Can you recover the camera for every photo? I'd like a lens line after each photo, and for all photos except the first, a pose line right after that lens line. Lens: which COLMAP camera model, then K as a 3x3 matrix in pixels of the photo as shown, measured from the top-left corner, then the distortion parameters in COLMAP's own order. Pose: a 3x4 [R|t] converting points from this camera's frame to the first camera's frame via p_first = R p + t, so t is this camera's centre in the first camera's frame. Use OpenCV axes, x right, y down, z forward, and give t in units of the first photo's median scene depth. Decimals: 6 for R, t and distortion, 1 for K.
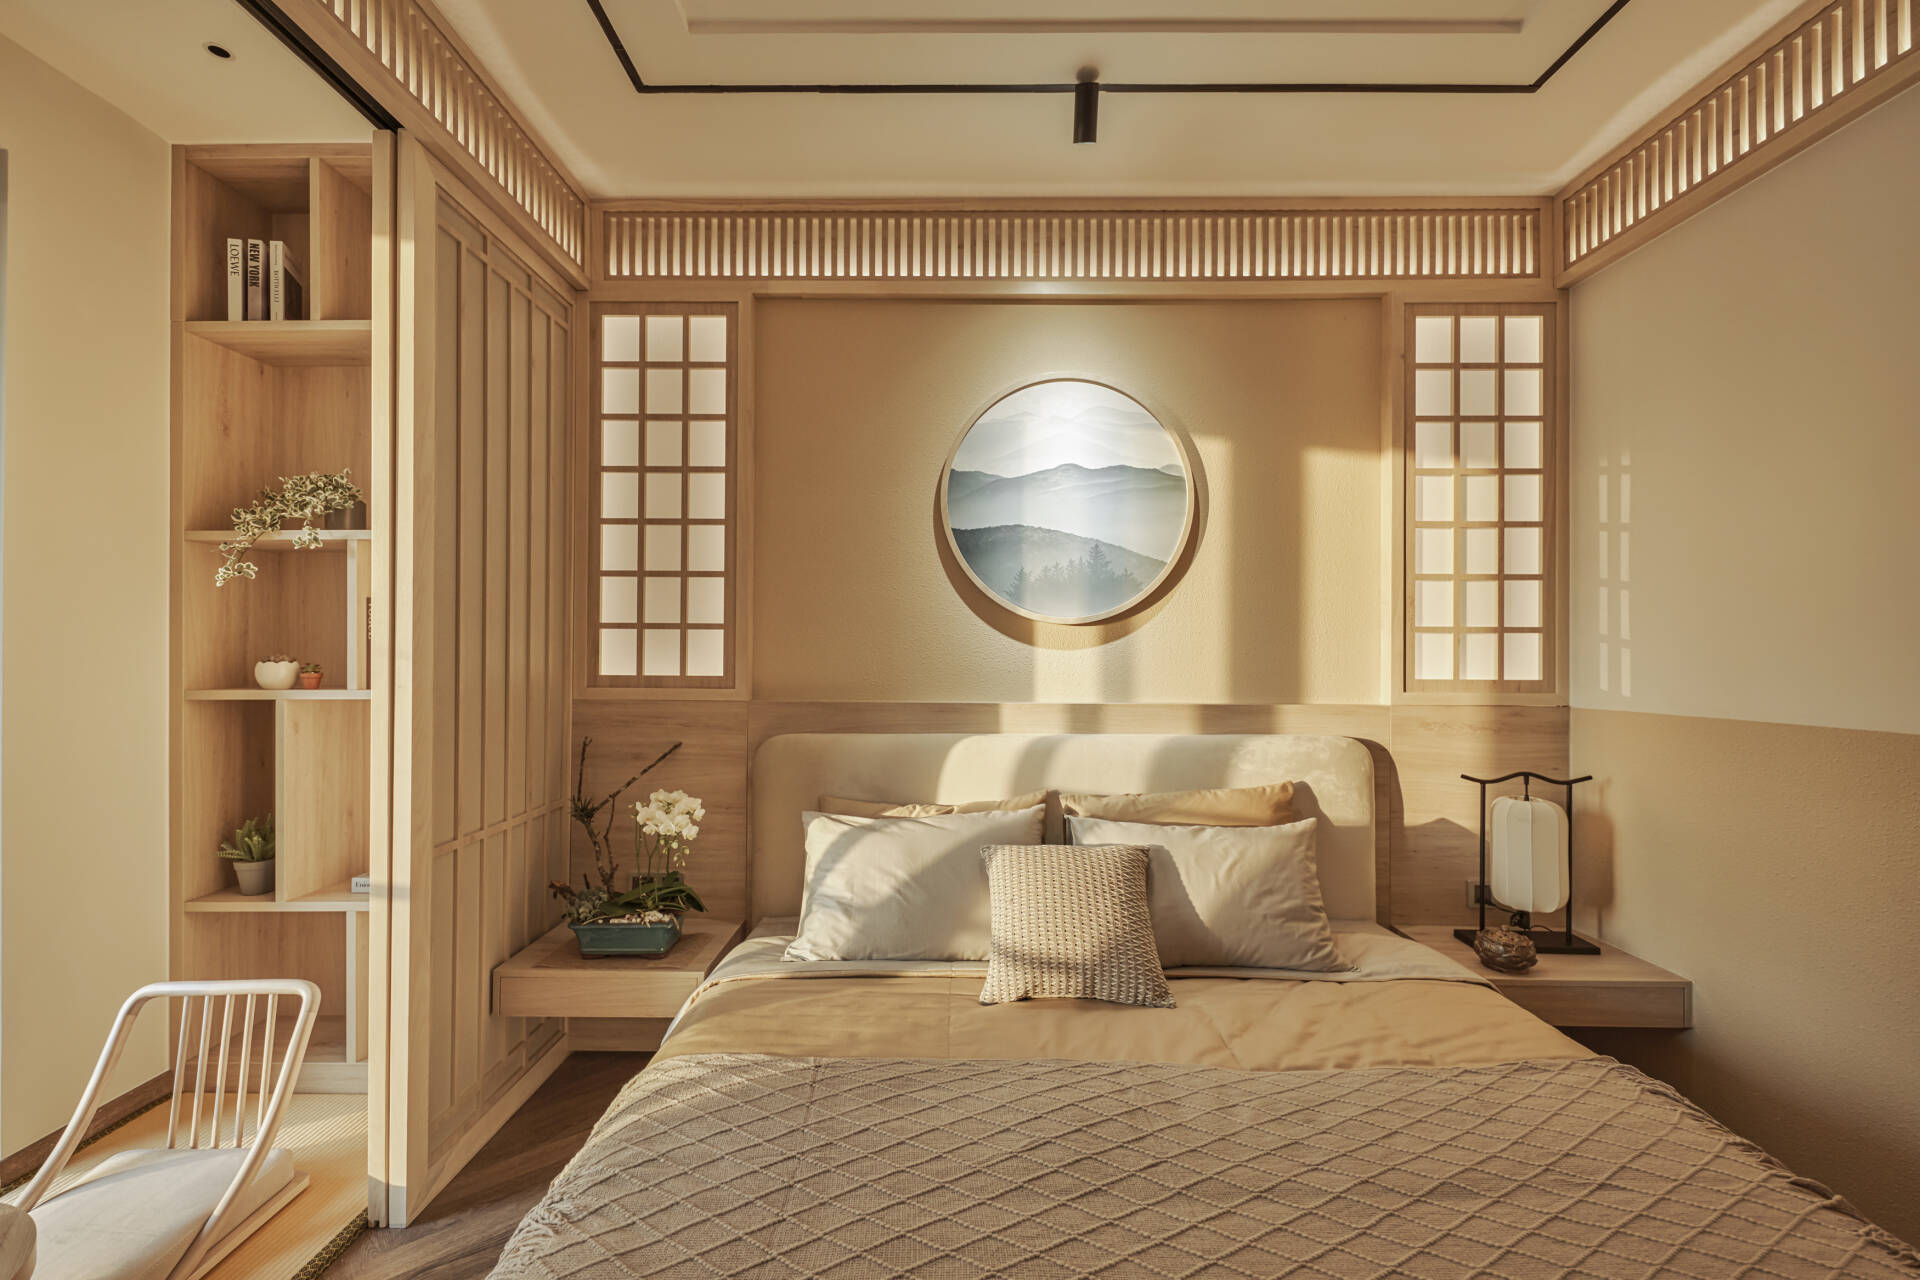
lens RADIAL K [[768.8, 0, 956.5], [0, 768.8, 649.3], [0, 0, 1]] dist [0.000128, -0.004572]
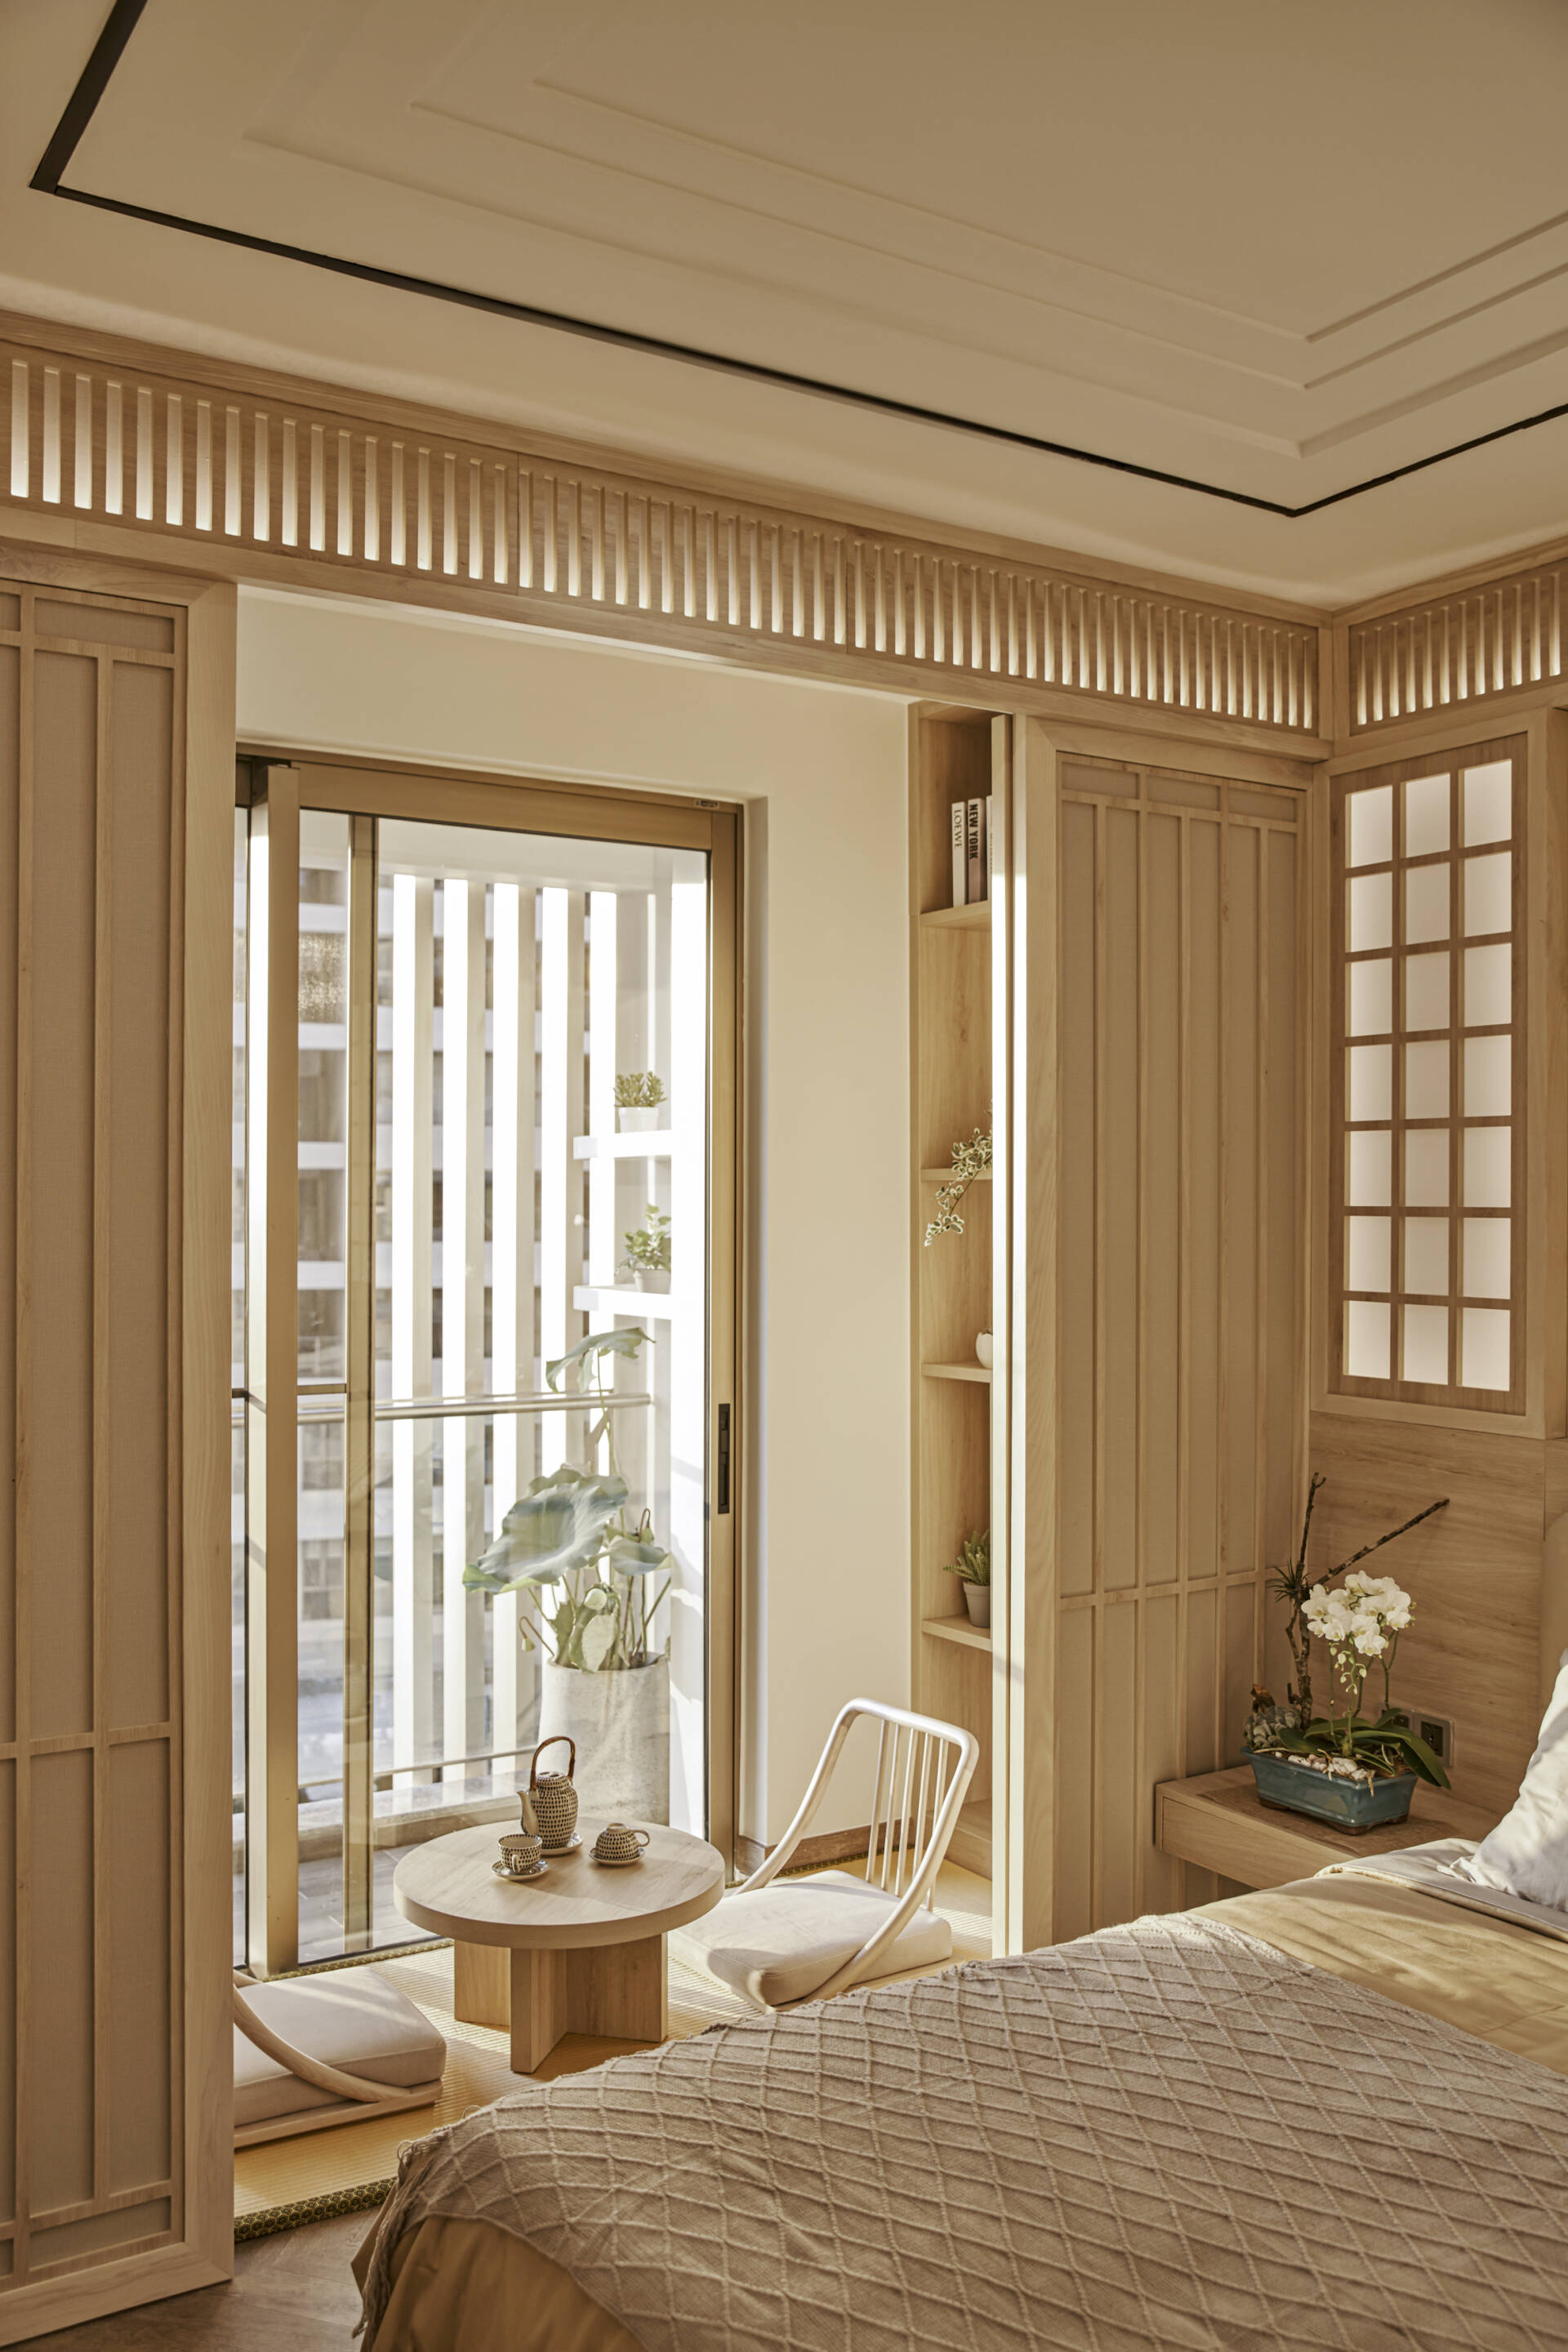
lens RADIAL K [[1986.0, 0, 784.0], [0, 1986.0, 1176.0], [0, 0, 1]] dist [-0.074097, 0.013216]
pose [[0.525442, -0.012016, -0.850745, 0.714075], [0.000659, 0.999906, -0.013716, -0.115156], [0.850829, 0.006646, 0.525400, -0.242551]]
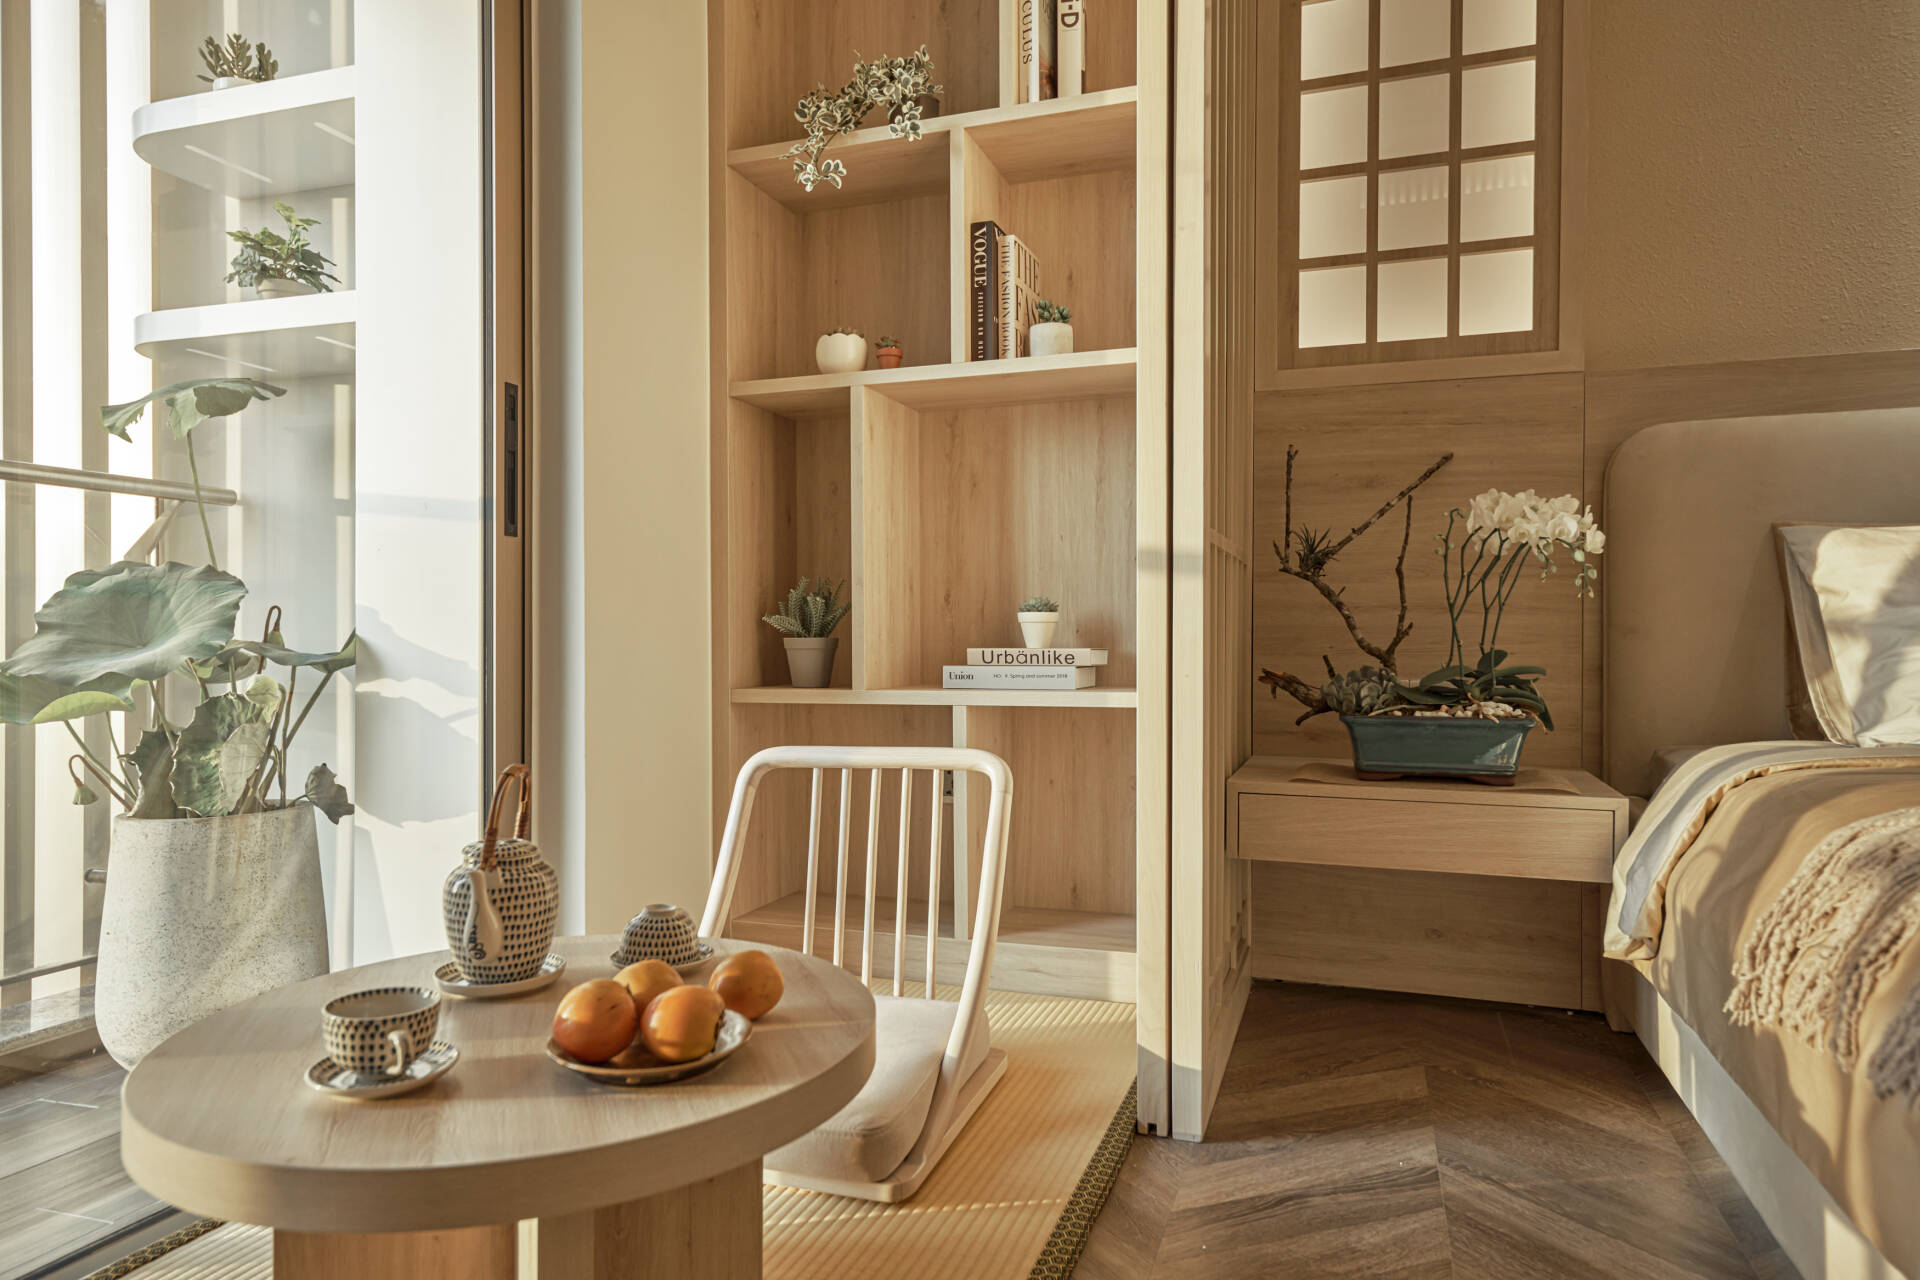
lens RADIAL K [[1196.2, 0, 958.6], [0, 1196.2, 630.8], [0, 0, 1]] dist [0.004358, 0.000941]
pose [[0.942183, -0.005900, -0.335047, -0.442180], [0.003318, 0.999960, -0.008278, 0.280119], [0.335083, 0.006688, 0.942165, 0.055665]]
